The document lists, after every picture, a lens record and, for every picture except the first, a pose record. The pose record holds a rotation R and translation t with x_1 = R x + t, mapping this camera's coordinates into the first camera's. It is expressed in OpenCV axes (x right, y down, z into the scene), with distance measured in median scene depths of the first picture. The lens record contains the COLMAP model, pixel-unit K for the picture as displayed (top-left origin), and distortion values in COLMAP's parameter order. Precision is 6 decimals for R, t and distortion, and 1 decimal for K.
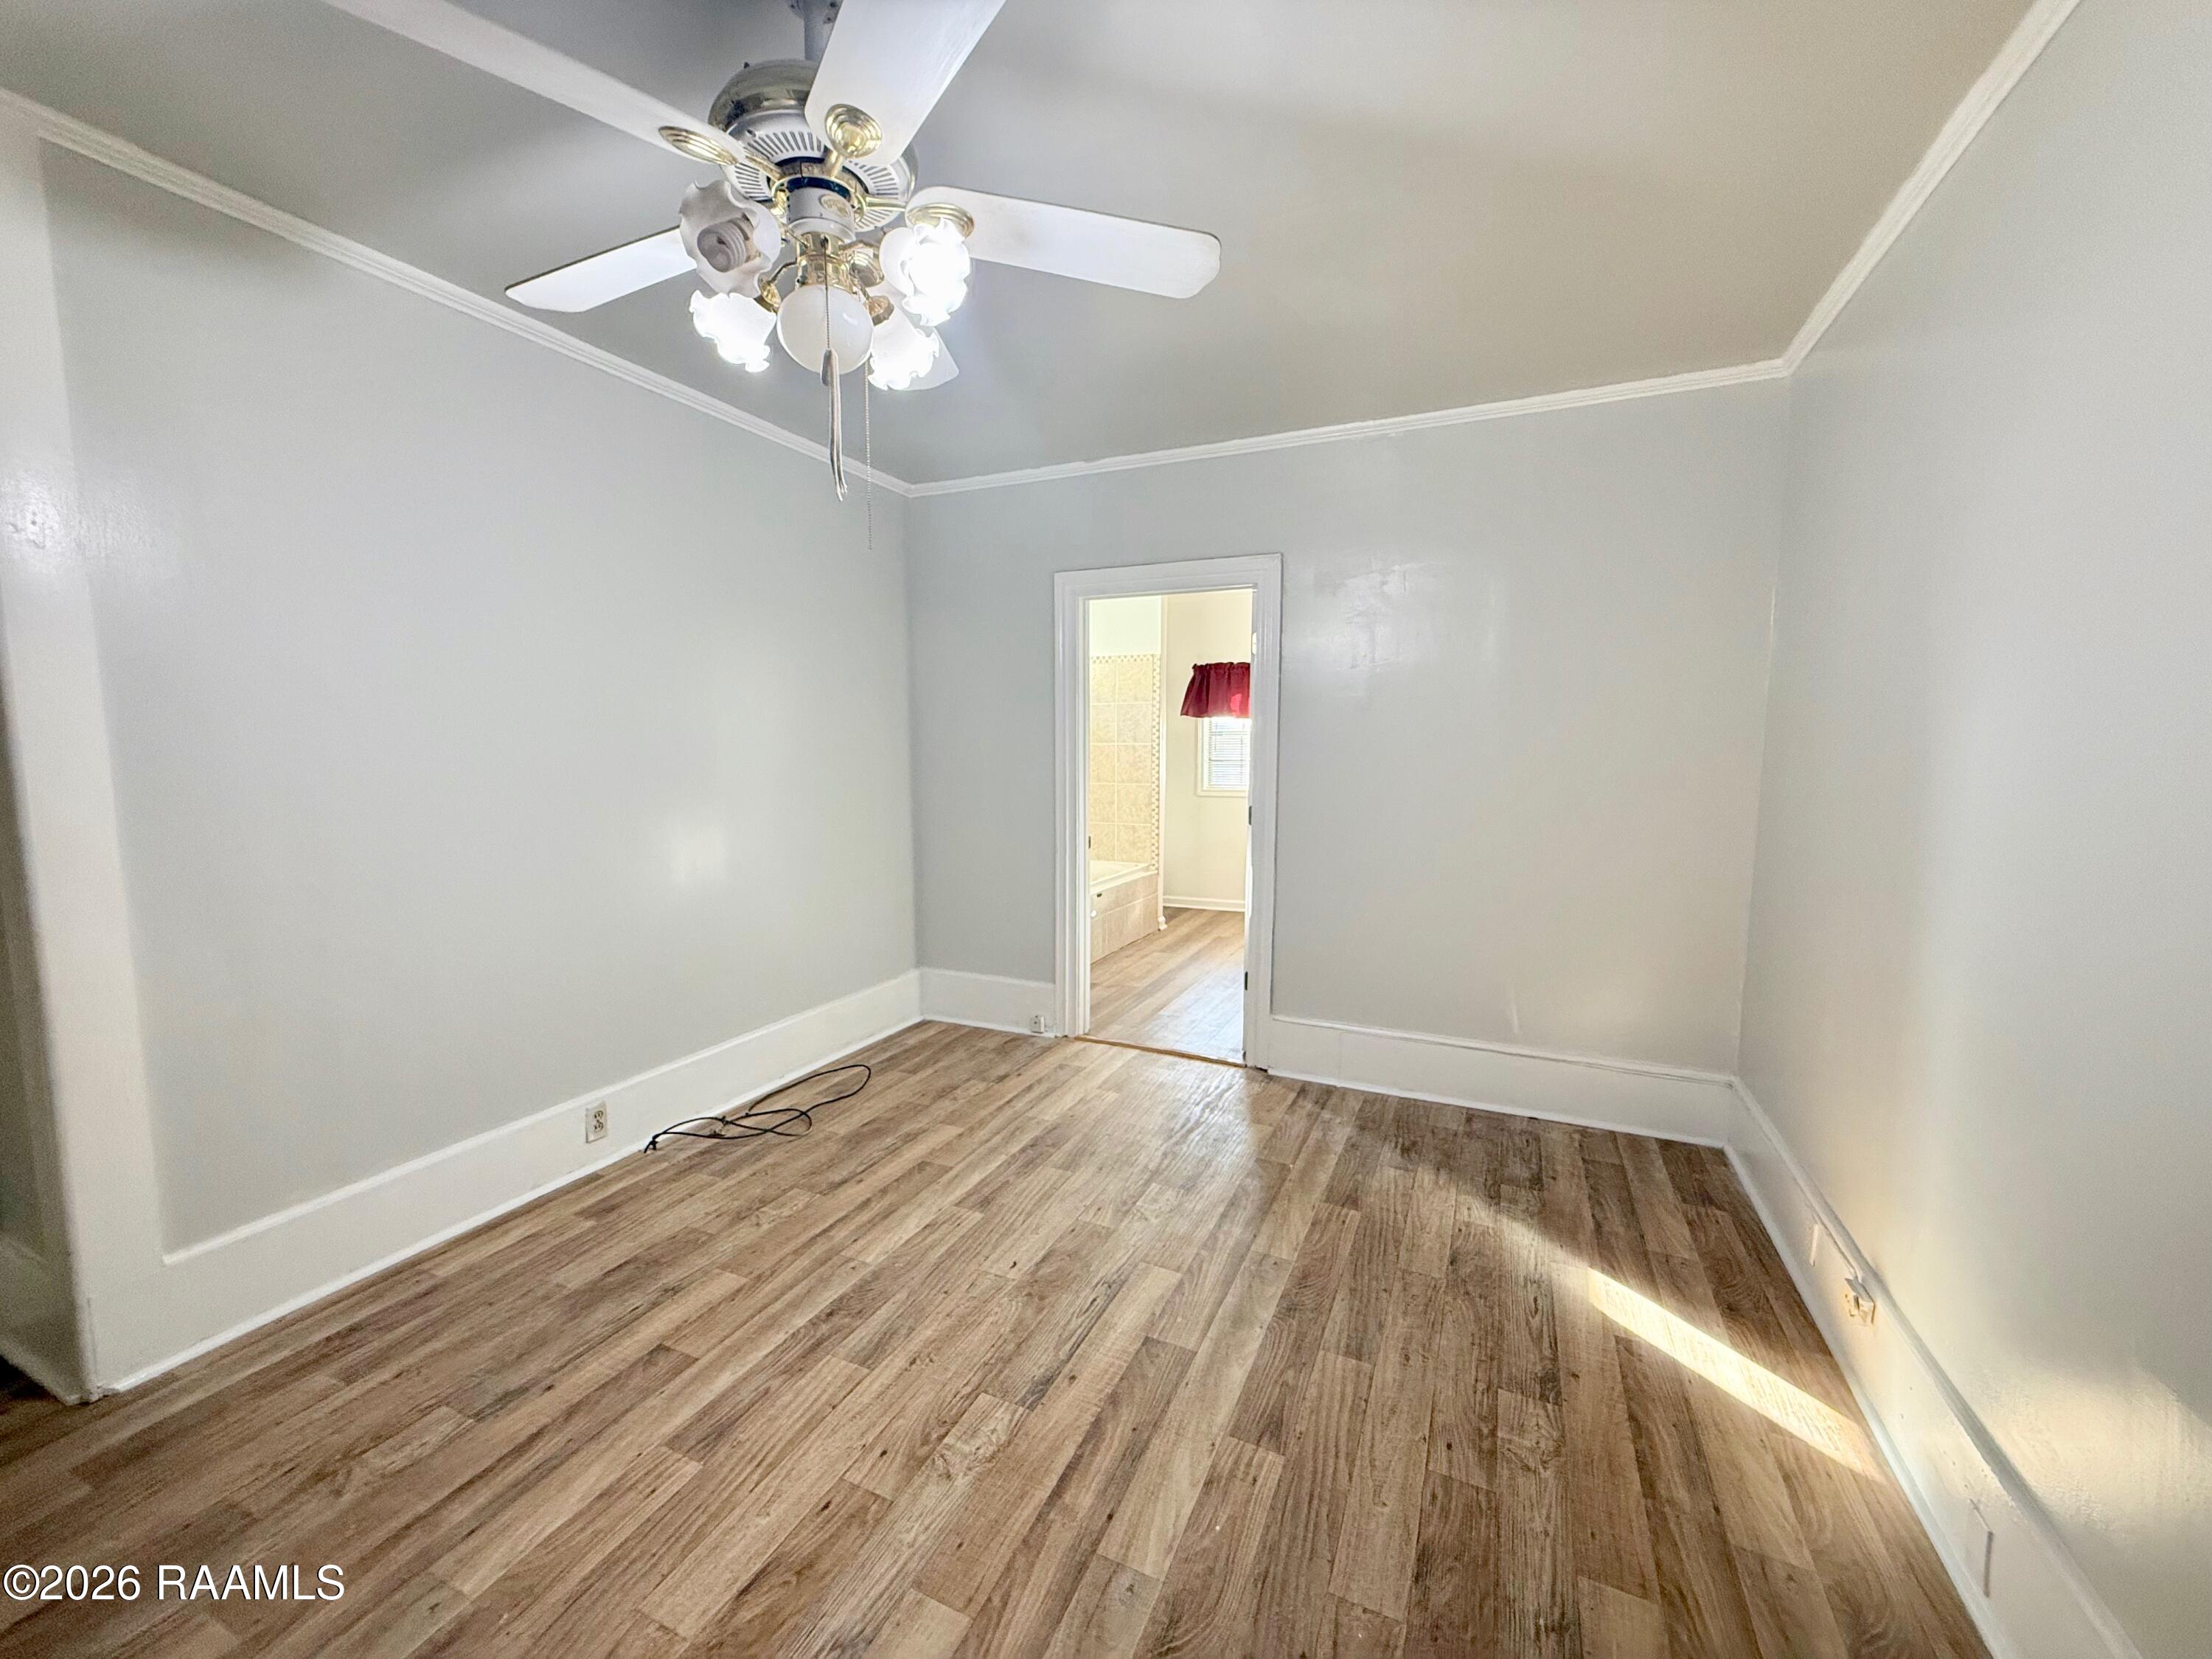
lens RADIAL K [[880.3, 0, 1104.2], [0, 880.3, 828.0], [0, 0, 1]] dist [-0.000138, 0.000305]
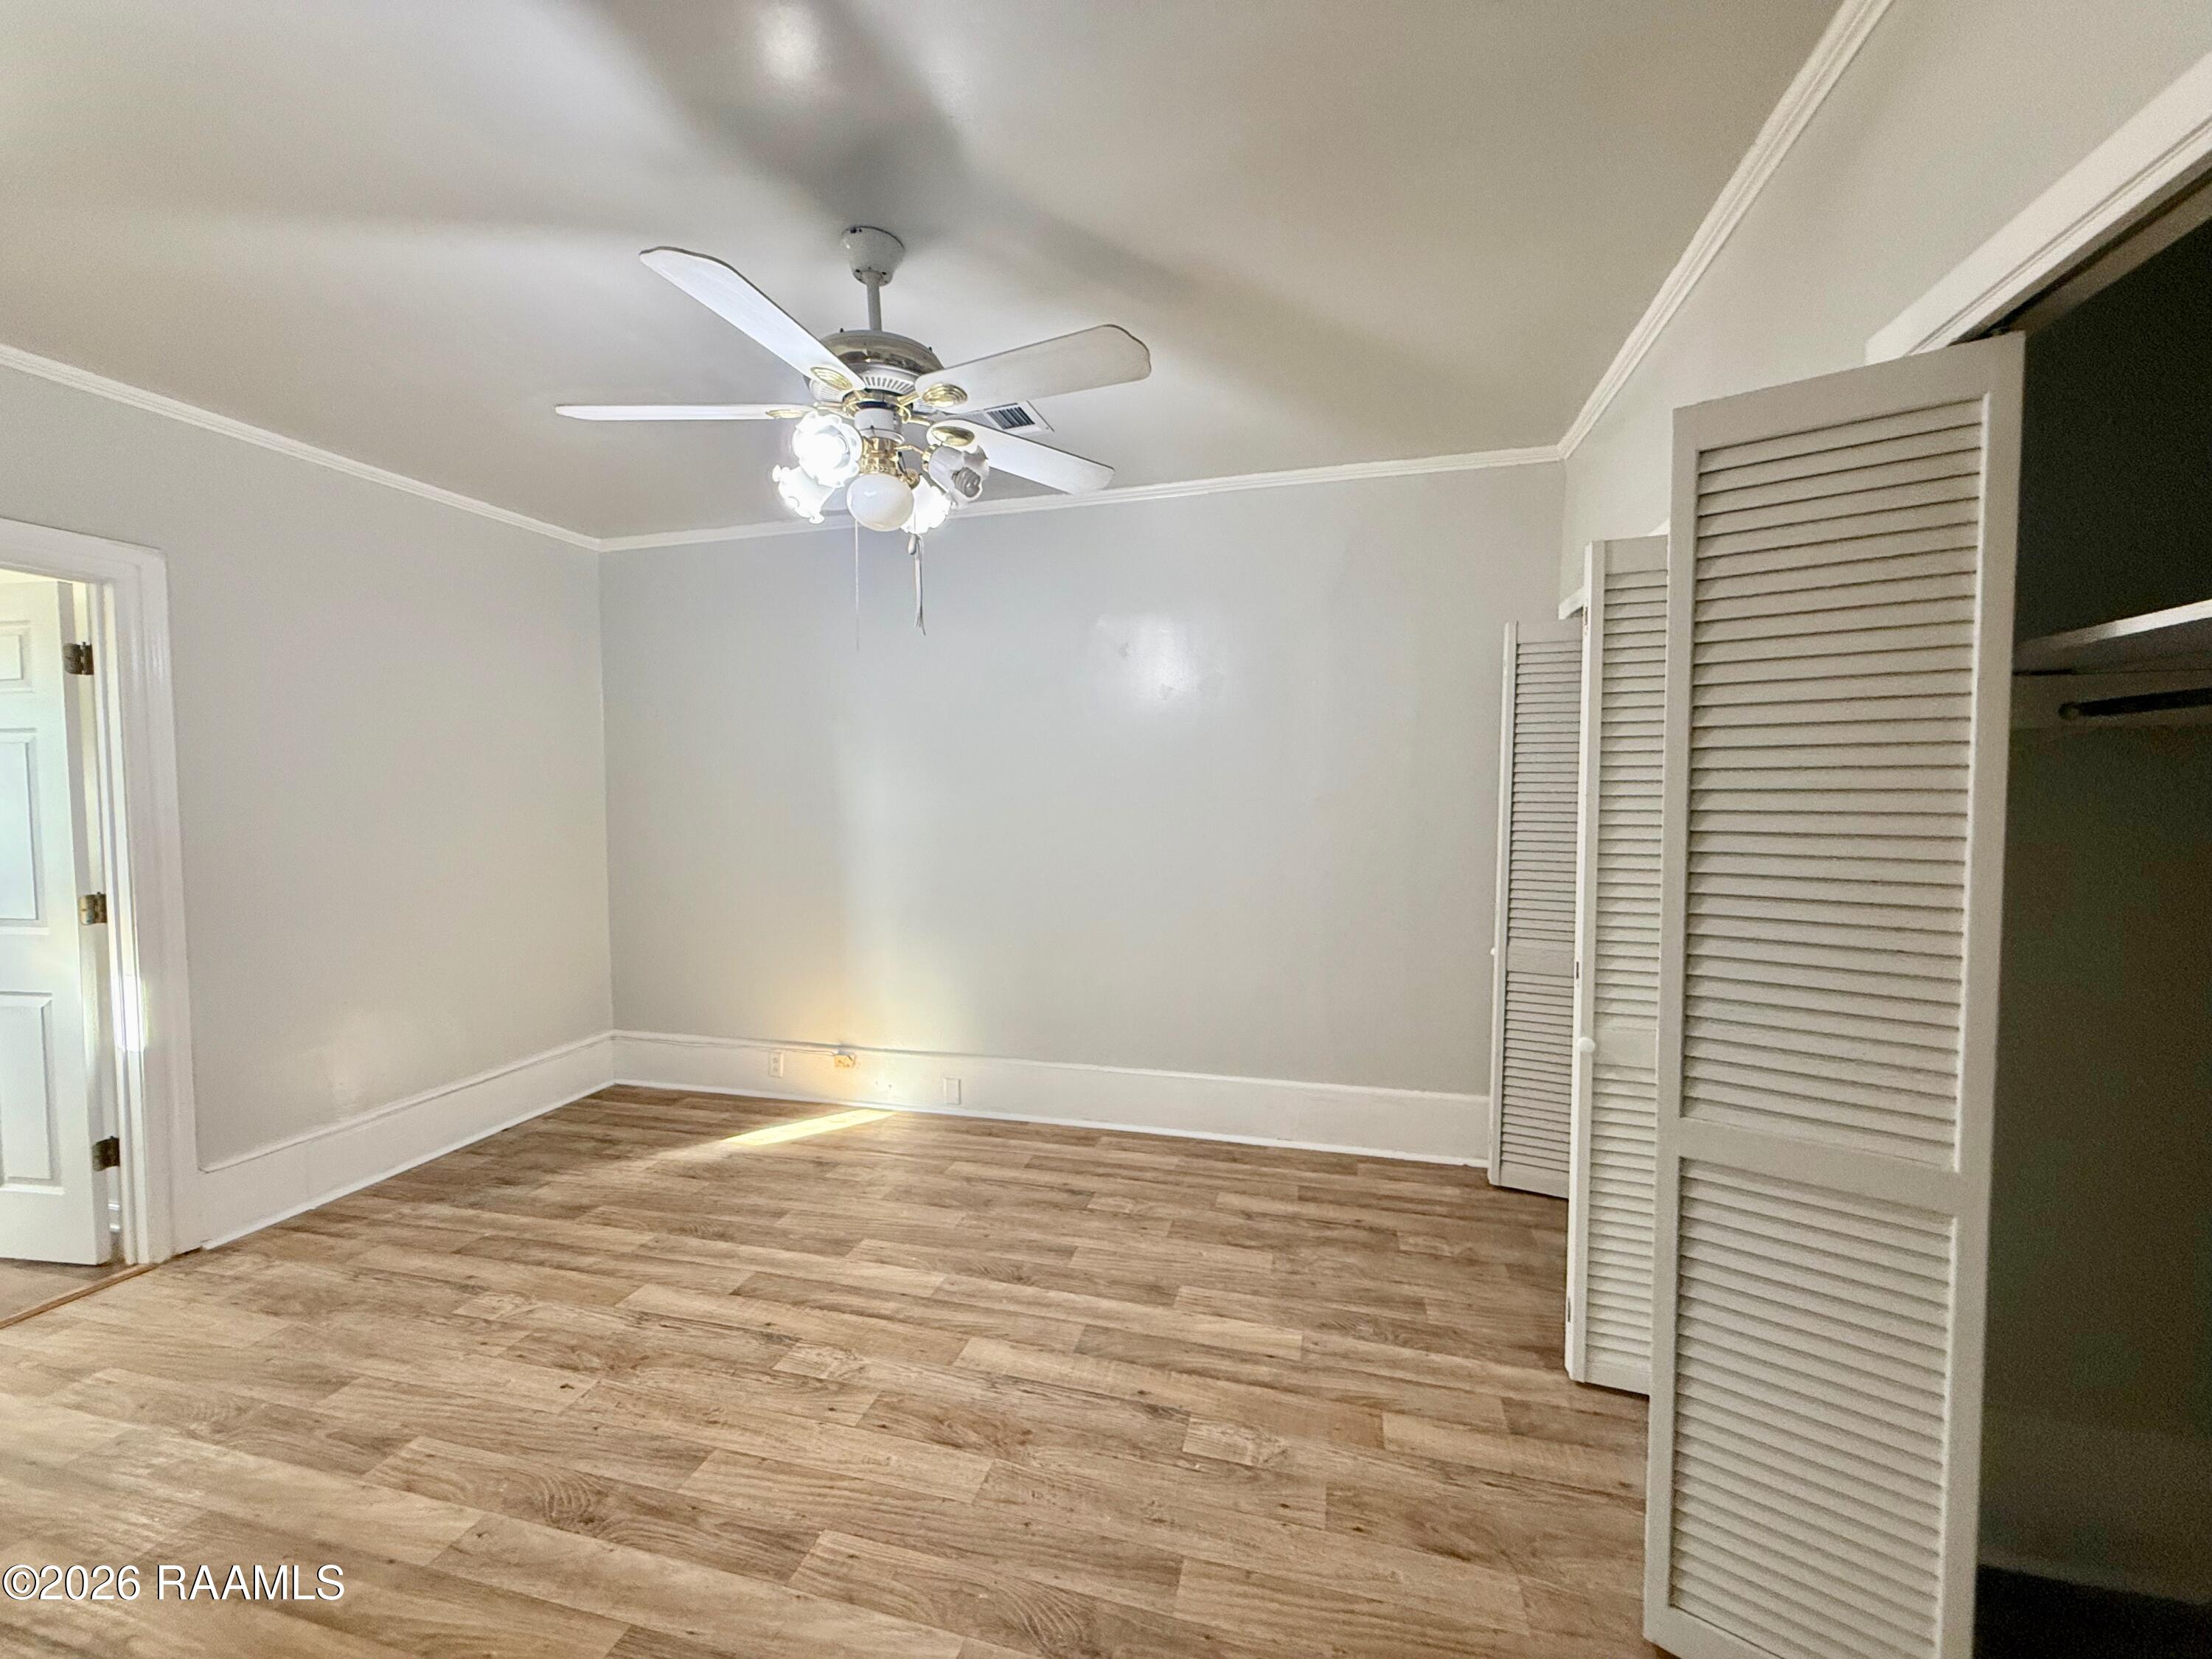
lens RADIAL K [[880.3, 0, 1104.2], [0, 880.3, 828.0], [0, 0, 1]] dist [-0.000138, 0.000305]
pose [[-0.166957, -0.045181, 0.984928, -0.862895], [0.106259, 0.992307, 0.063532, -0.050996], [-0.980222, 0.115264, -0.160872, 0.454723]]
